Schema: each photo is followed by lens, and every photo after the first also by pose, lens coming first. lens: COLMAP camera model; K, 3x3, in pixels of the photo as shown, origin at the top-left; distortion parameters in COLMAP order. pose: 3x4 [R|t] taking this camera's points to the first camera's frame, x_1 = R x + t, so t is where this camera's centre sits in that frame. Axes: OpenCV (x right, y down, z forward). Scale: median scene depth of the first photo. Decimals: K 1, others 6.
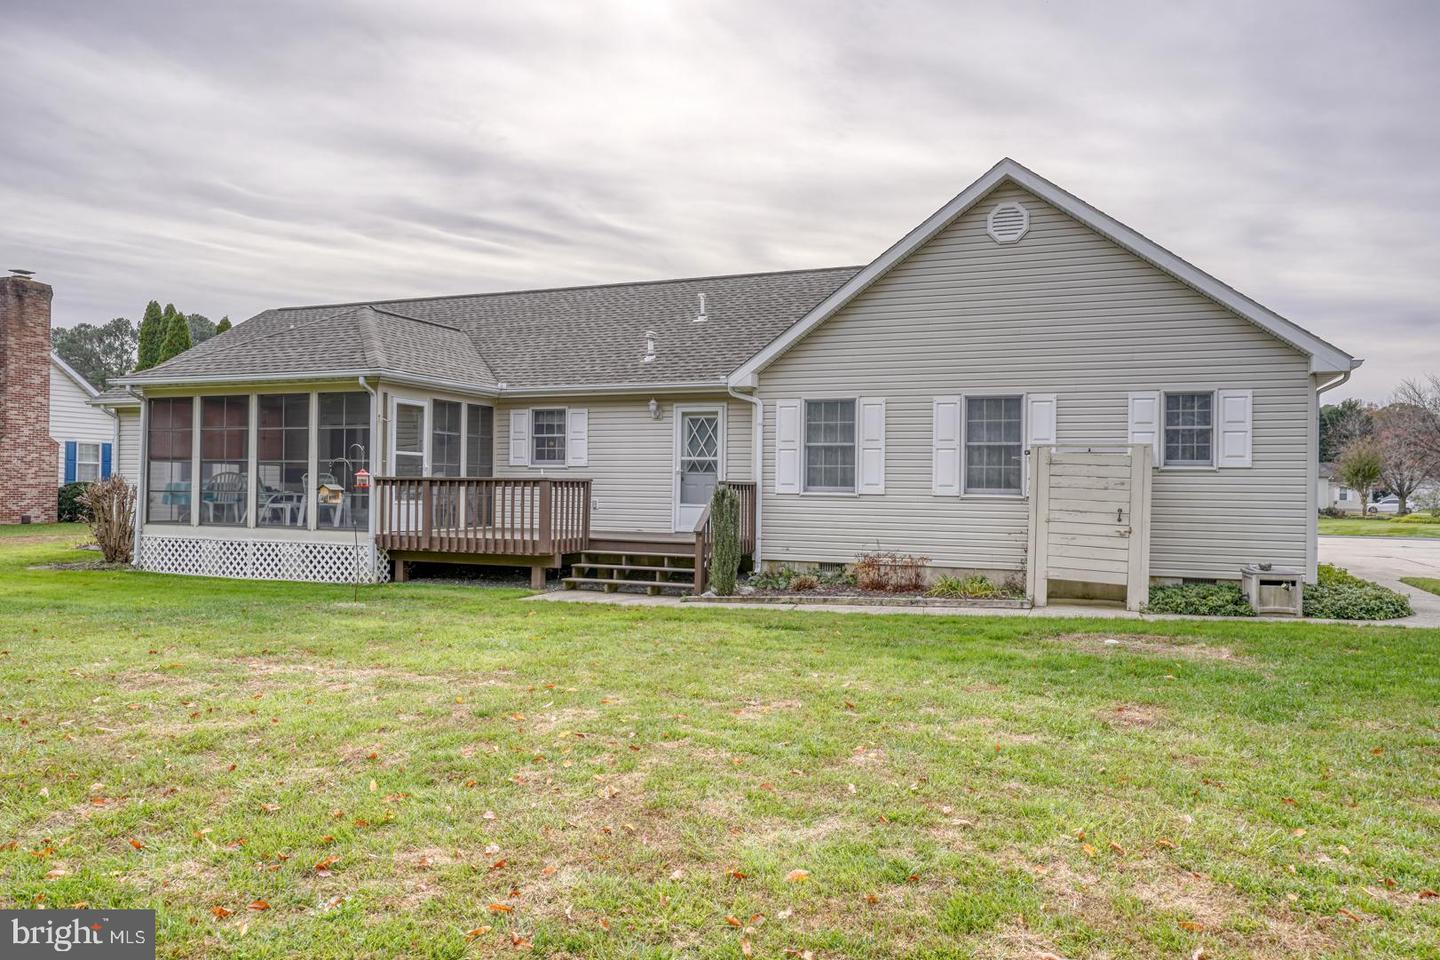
lens RADIAL K [[1021.5, 0, 721.3], [0, 1021.5, 482.5], [0, 0, 1]] dist [-0.009587, -0.001743]
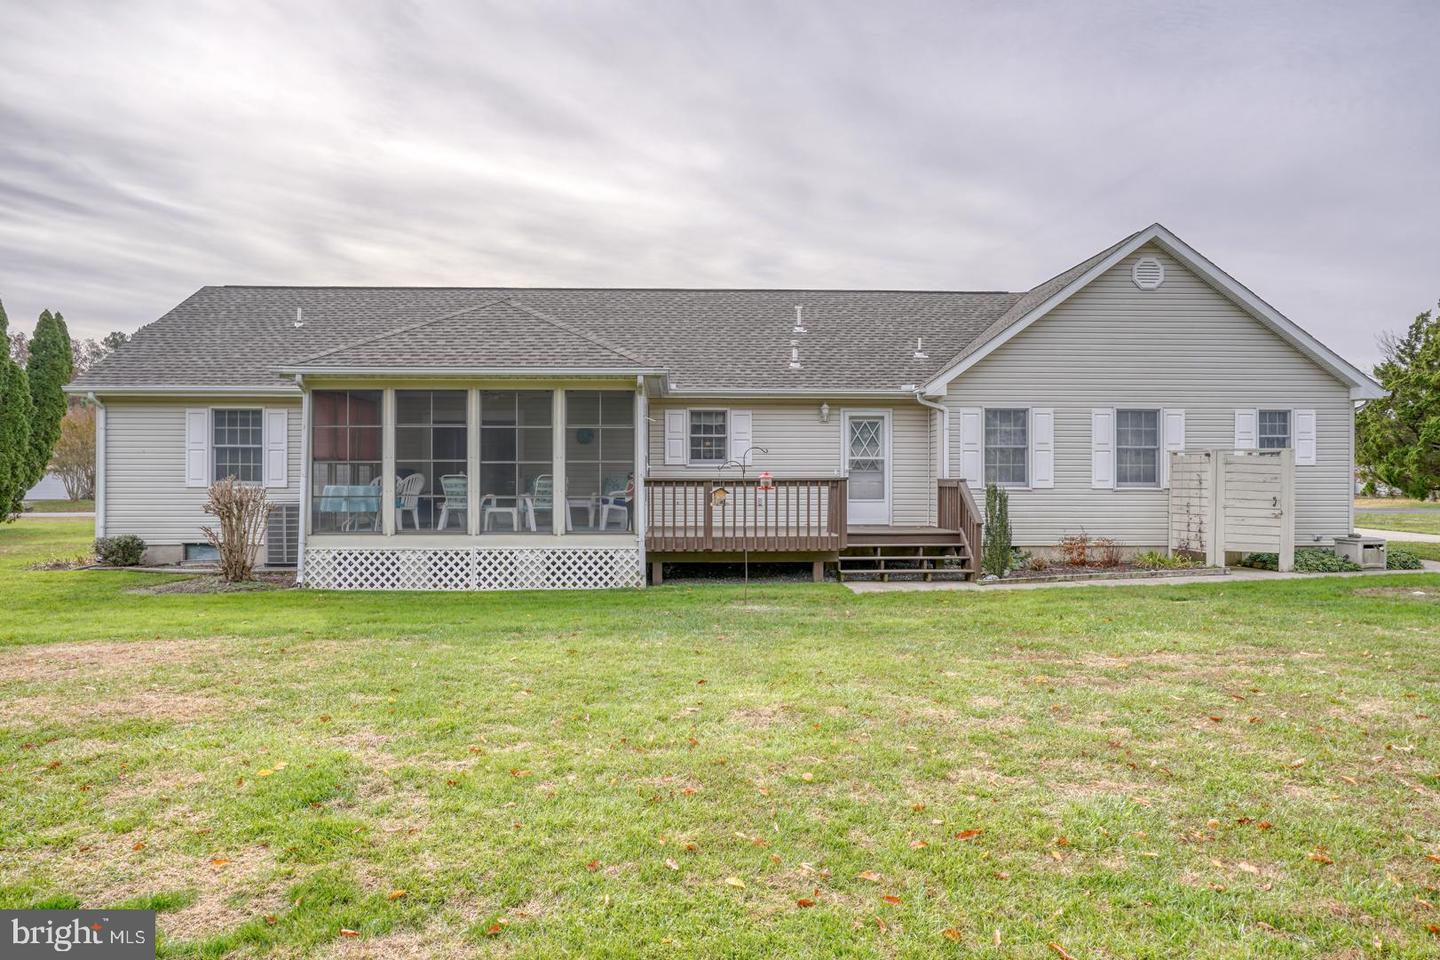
lens RADIAL K [[950.9, 0, 718.0], [0, 950.9, 477.3], [0, 0, 1]] dist [-0.020464, 0.009046]
pose [[0.909280, -0.010258, 0.416057, -0.651097], [0.008375, 0.999945, 0.006351, -0.011527], [-0.416100, -0.002290, 0.909316, 0.138505]]
